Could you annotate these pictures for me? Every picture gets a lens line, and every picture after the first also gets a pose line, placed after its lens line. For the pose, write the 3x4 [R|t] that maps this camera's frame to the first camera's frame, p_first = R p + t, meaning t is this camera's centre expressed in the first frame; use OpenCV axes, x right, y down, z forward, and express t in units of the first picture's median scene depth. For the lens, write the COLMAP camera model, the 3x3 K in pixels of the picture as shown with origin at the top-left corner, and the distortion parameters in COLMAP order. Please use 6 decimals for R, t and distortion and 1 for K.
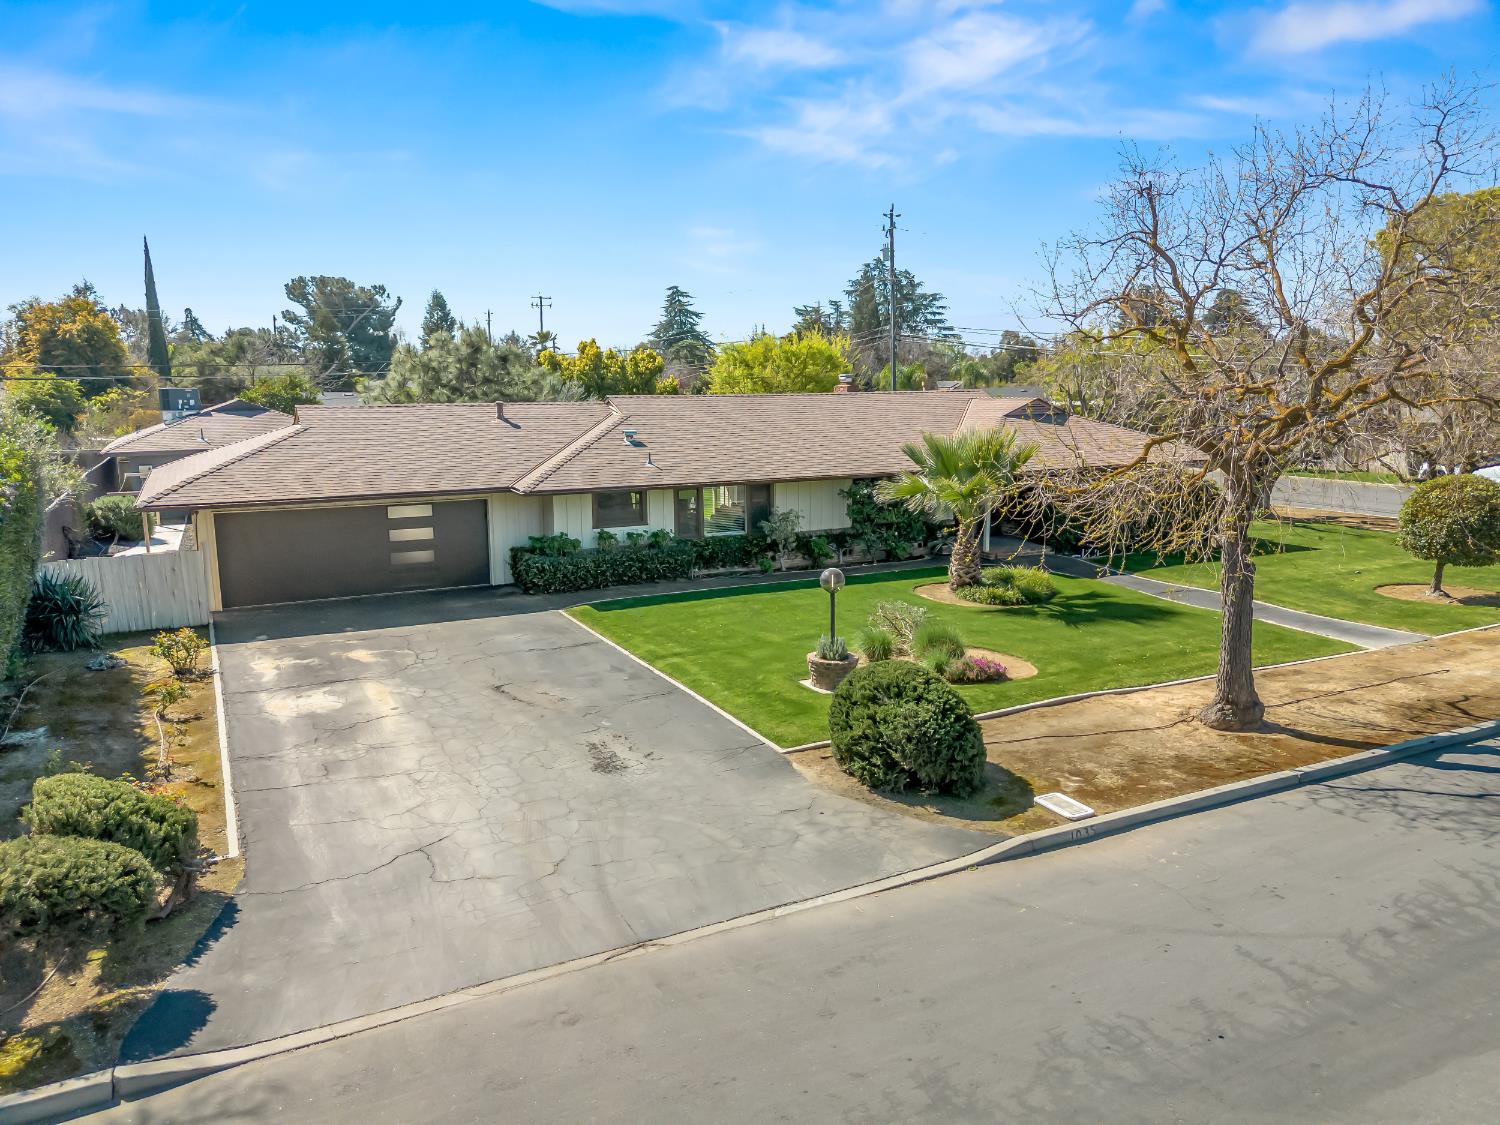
lens RADIAL K [[1059.8, 0, 750.0], [0, 1059.8, 562.5], [0, 0, 1]] dist [0.063061, -0.050046]
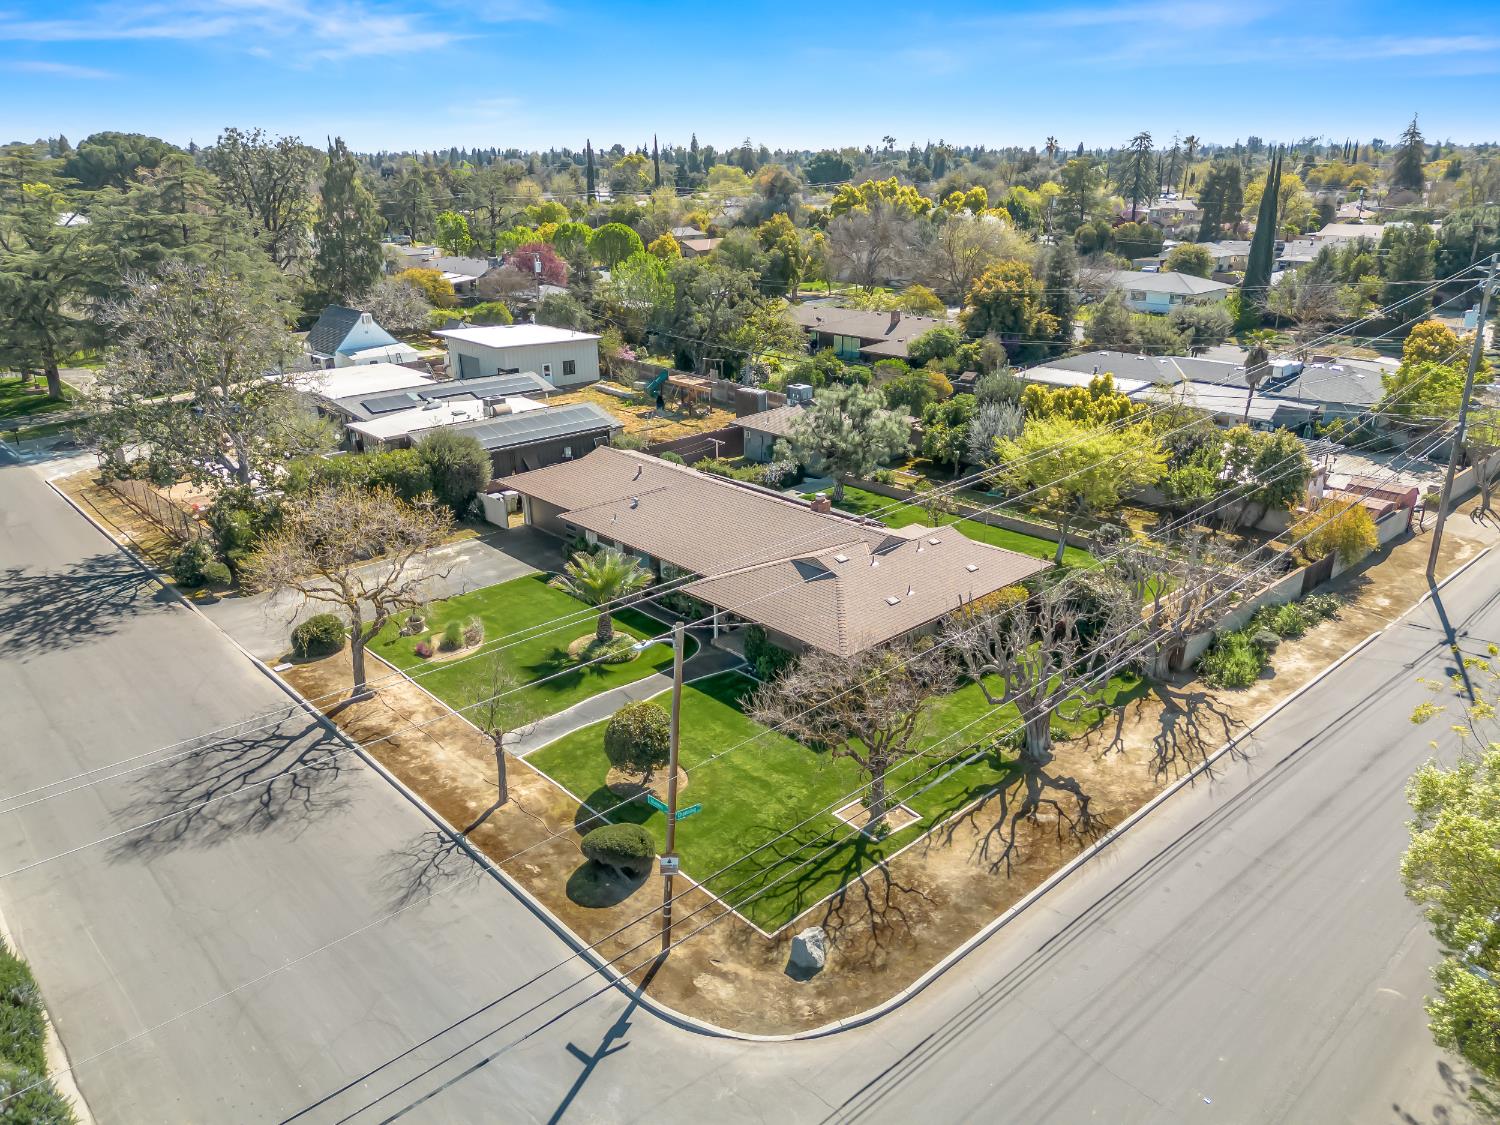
lens RADIAL K [[1059.8, 0, 750.0], [0, 1059.8, 562.5], [0, 0, 1]] dist [0.063061, -0.050046]
pose [[0.273363, 0.344248, -0.898201, 3.140500], [-0.158908, 0.937100, 0.310793, -1.191134], [0.948694, 0.057772, 0.310872, 1.137312]]
